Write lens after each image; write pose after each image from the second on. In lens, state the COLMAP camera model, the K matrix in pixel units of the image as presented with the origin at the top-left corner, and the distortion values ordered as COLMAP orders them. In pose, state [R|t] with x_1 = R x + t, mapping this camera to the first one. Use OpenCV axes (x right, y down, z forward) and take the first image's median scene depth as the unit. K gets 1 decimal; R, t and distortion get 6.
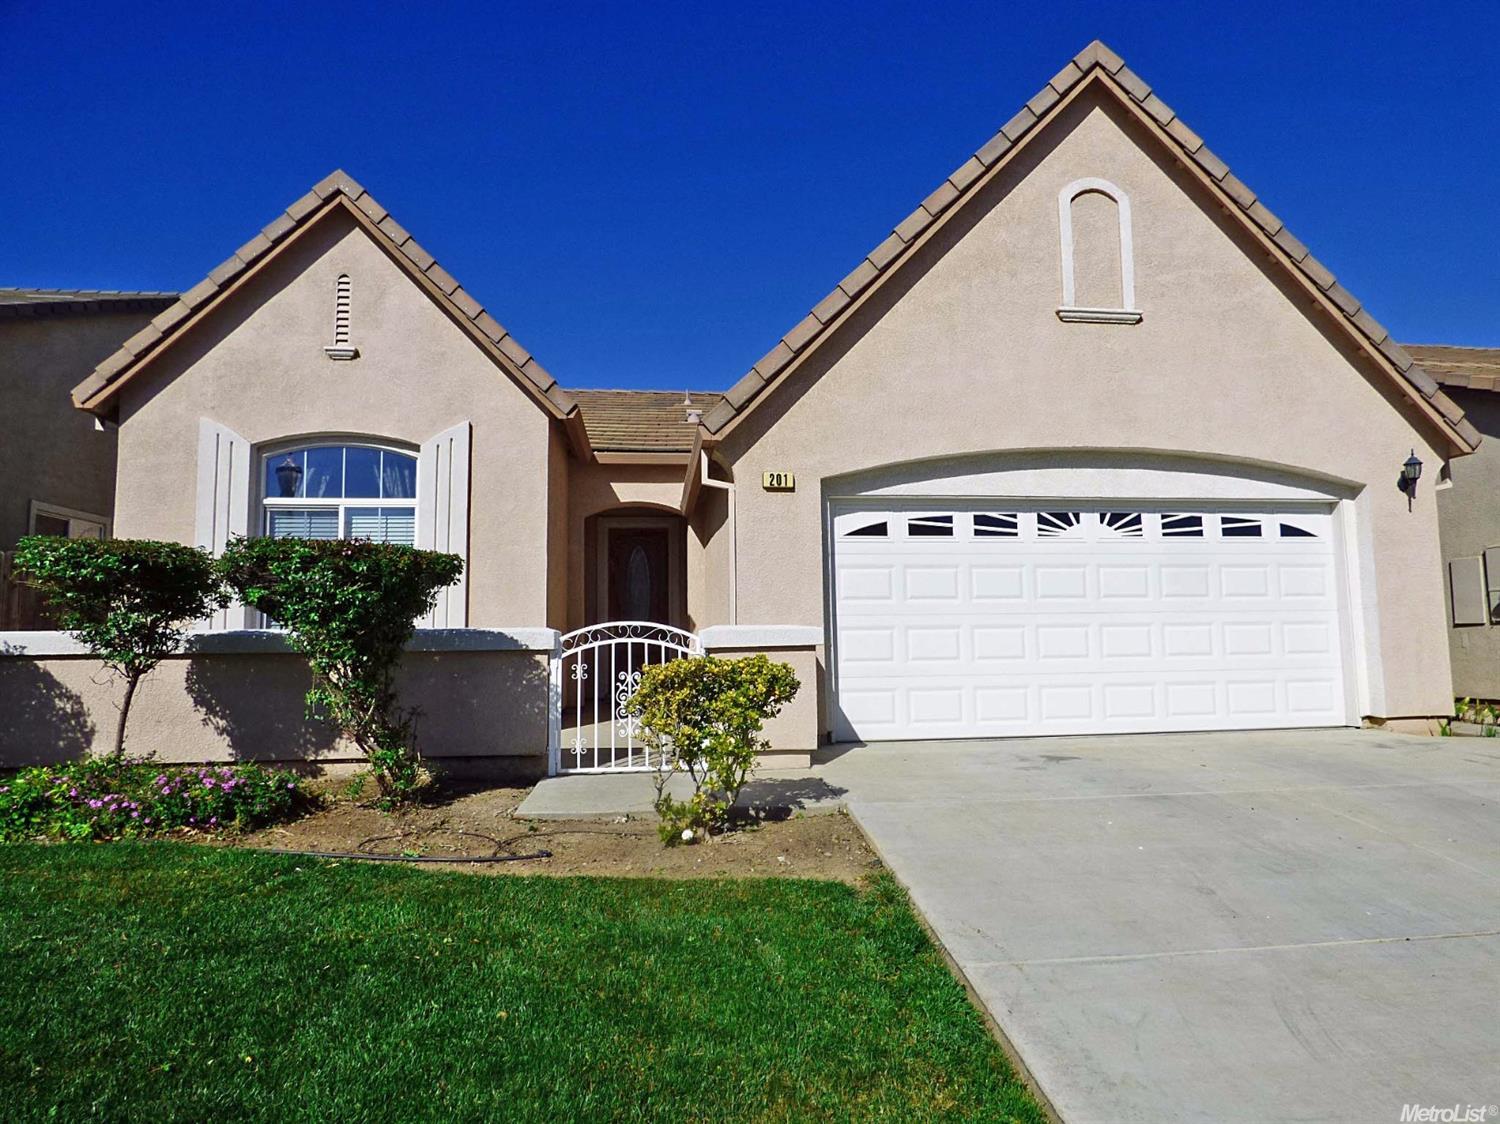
lens RADIAL K [[879.4, 0, 750.0], [0, 879.4, 562.0], [0, 0, 1]] dist [-0.013837, 0.001761]
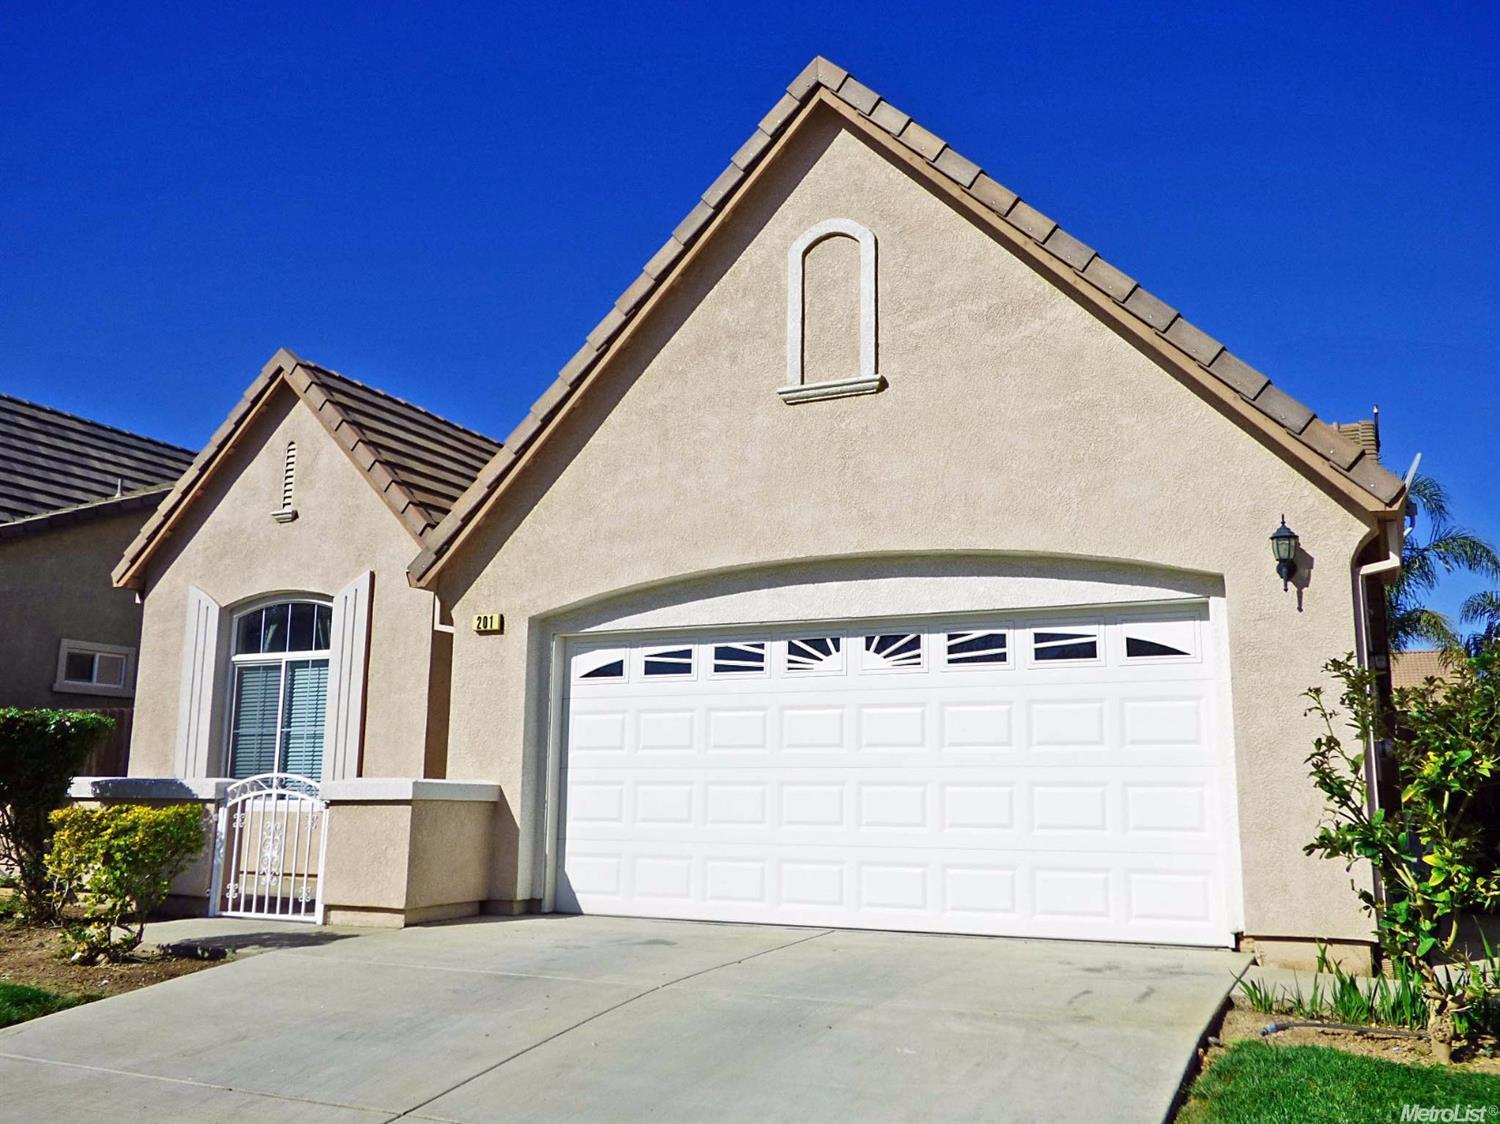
lens RADIAL K [[1289.0, 0, 750.0], [0, 1289.0, 562.0], [0, 0, 1]] dist [0.014920, 0.009484]
pose [[0.840859, -0.077709, -0.535646, 0.930348], [0.028580, 0.994634, -0.099433, -0.011318], [0.540499, 0.068300, 0.838568, -0.010040]]
